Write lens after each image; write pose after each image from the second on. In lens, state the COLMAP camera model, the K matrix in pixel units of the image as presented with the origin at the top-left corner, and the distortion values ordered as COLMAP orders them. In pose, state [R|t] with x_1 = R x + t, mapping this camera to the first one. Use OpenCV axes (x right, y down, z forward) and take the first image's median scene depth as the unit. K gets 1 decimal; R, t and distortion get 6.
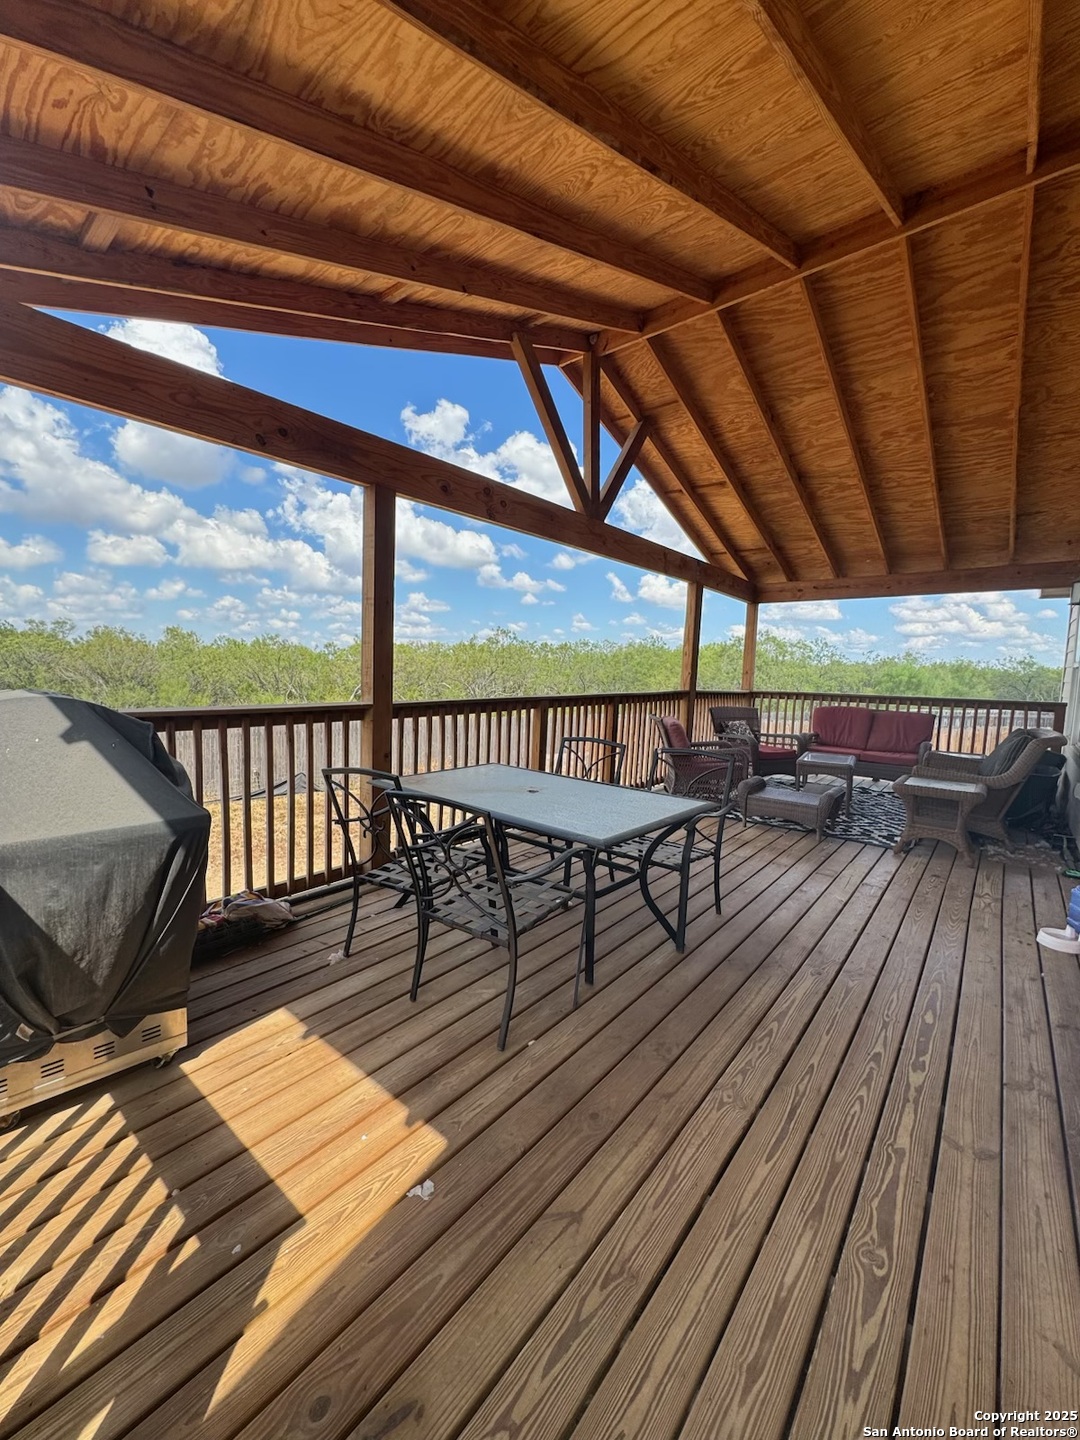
lens RADIAL K [[574.0, 0, 540.0], [0, 574.0, 720.0], [0, 0, 1]] dist [0.000532, 0.000028]
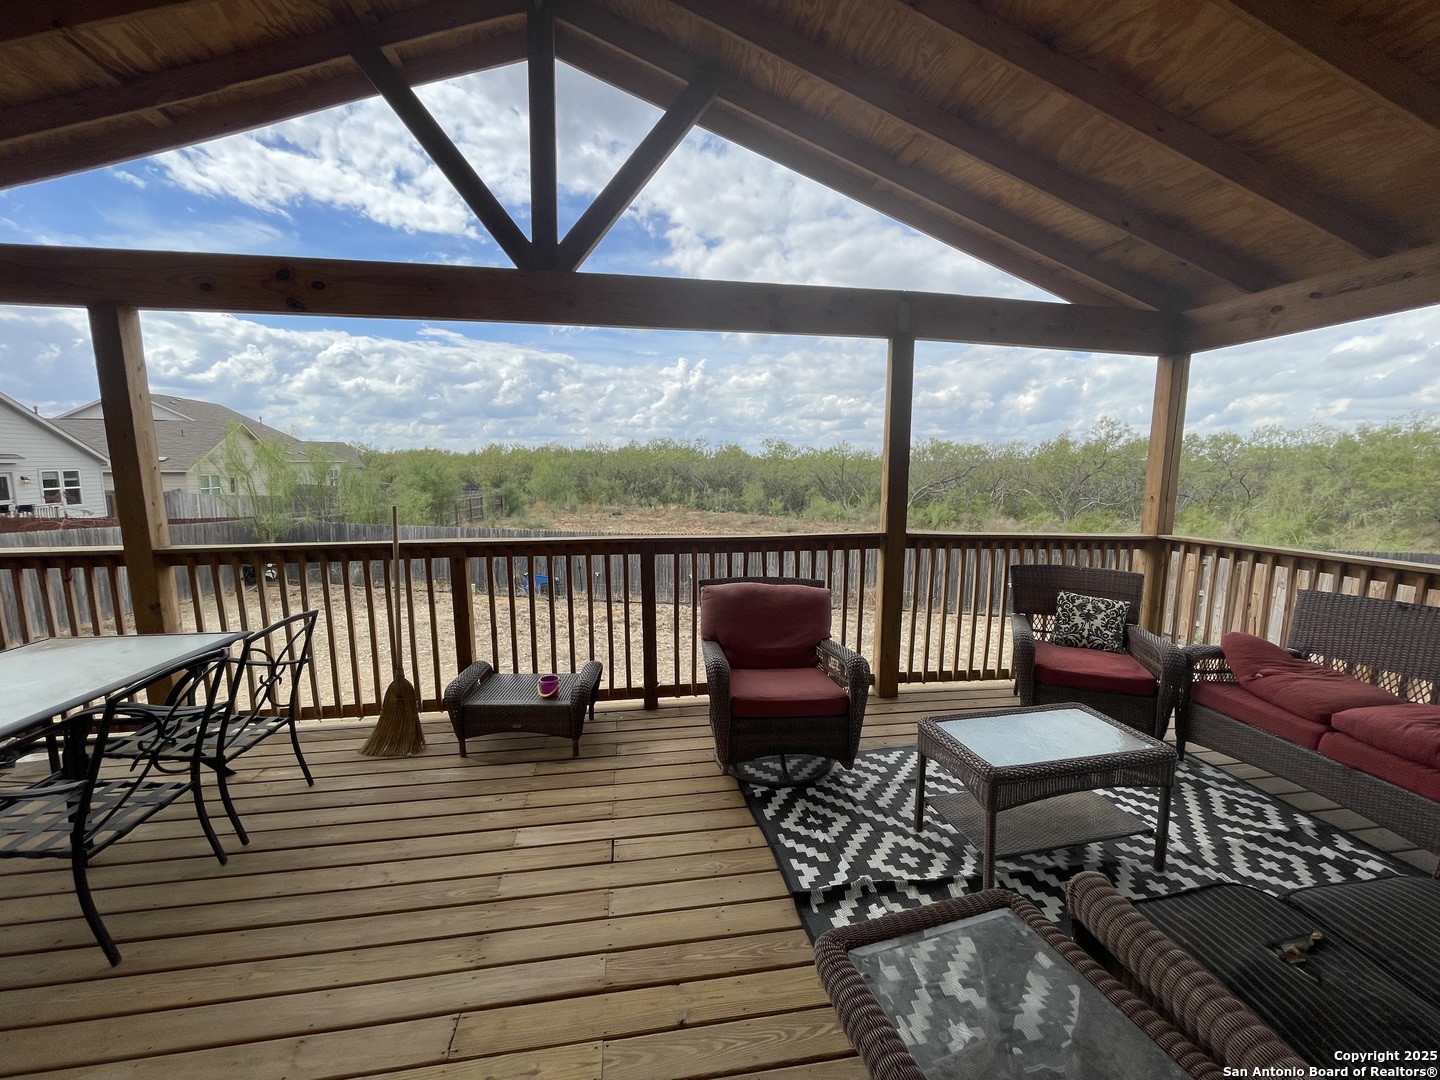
lens RADIAL K [[574.0, 0, 720.0], [0, 574.0, 540.0], [0, 0, 1]] dist [-0.000777, -0.000114]
pose [[0.756575, 0.035363, -0.652950, 0.495124], [-0.040589, 0.999151, 0.007083, -0.042744], [0.652646, 0.021144, 0.757368, 0.464263]]
